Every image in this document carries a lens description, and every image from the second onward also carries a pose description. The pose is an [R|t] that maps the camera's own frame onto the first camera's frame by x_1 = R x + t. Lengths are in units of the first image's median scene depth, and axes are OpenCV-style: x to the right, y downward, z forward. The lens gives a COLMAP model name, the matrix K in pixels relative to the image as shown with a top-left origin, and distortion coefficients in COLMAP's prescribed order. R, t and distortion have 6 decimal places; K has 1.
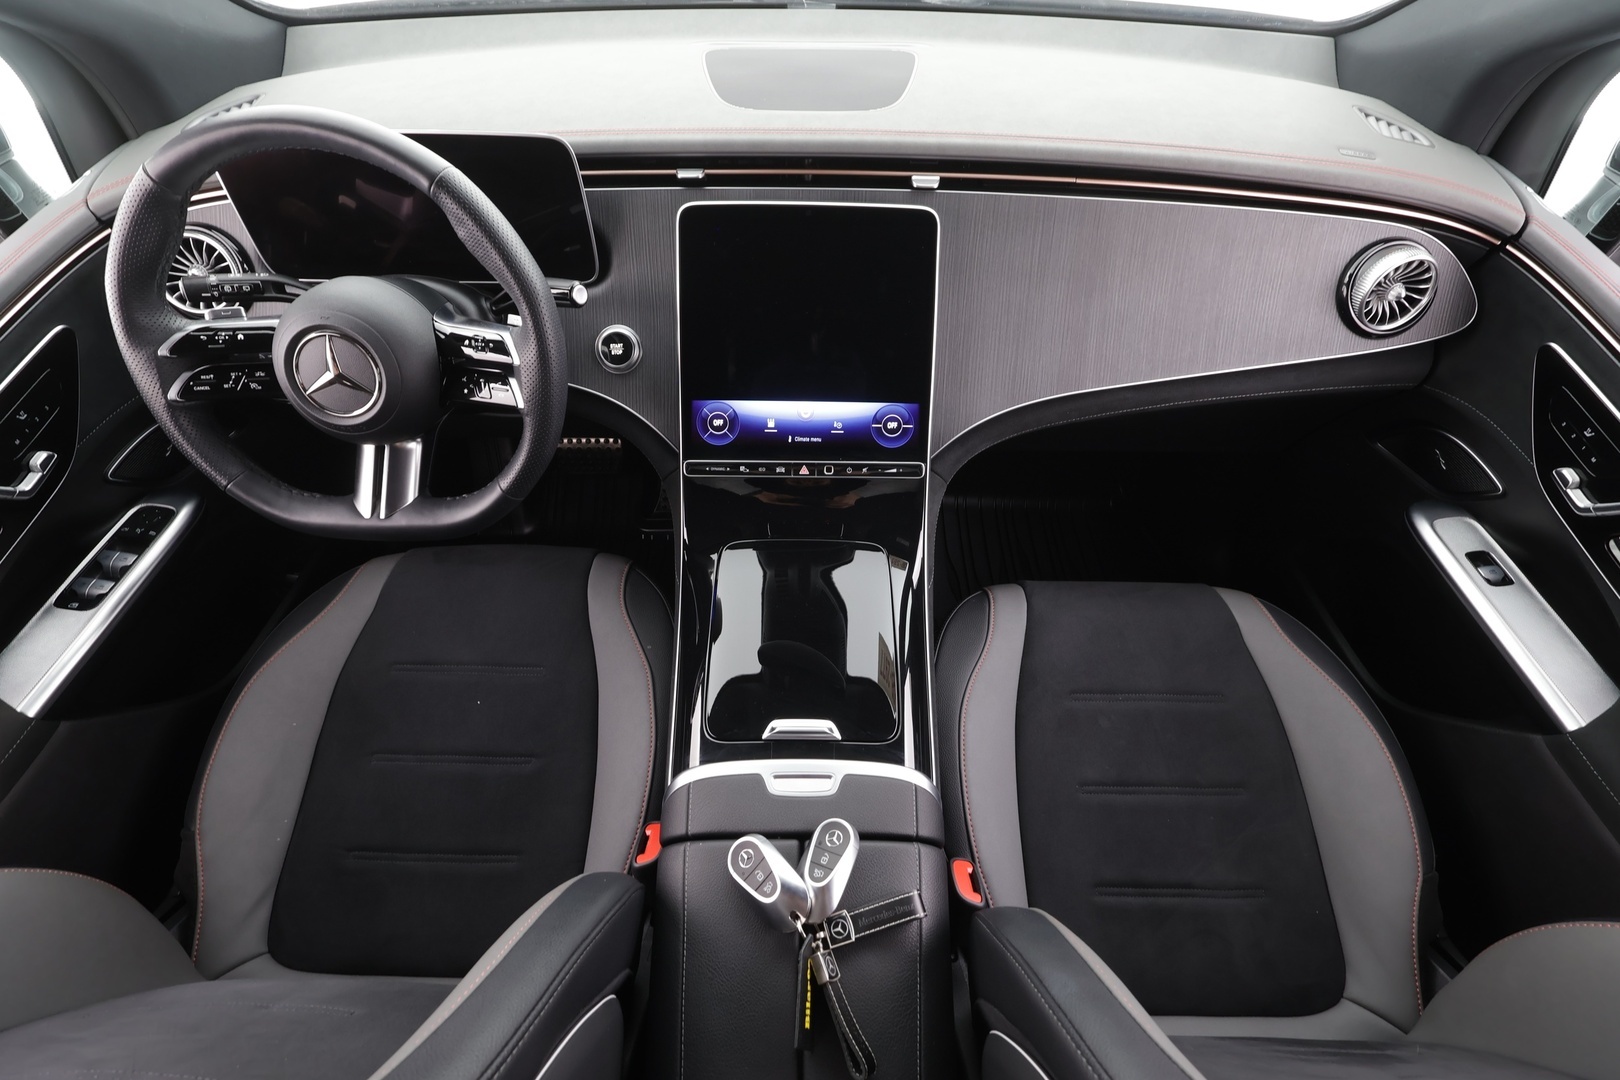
lens RADIAL K [[742.6, 0, 816.6], [0, 742.6, 537.5], [0, 0, 1]] dist [-0.003791, 0.000157]
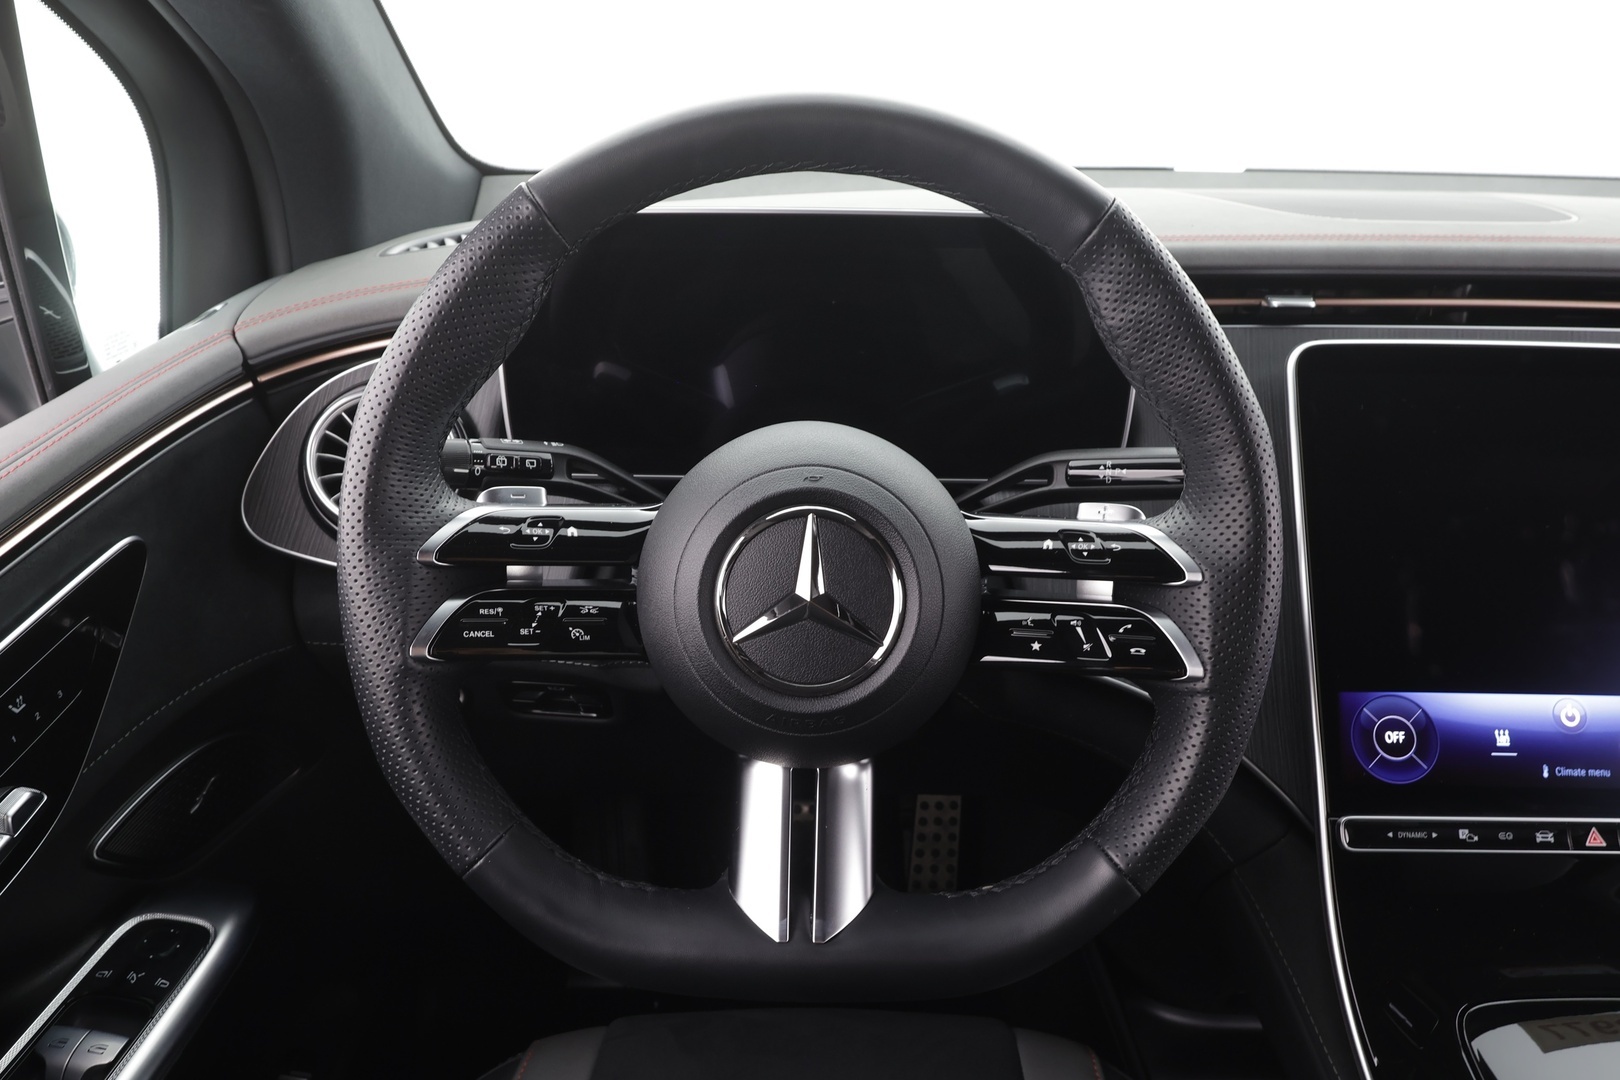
lens RADIAL K [[1033.0, 0, 812.4], [0, 1033.0, 545.7], [0, 0, 1]] dist [0.001490, 0.000158]
pose [[1.000000, 0.000241, 0.000220, -0.516795], [-0.000133, 0.917340, -0.398105, 0.000284], [-0.000298, 0.398105, 0.917340, 0.328882]]
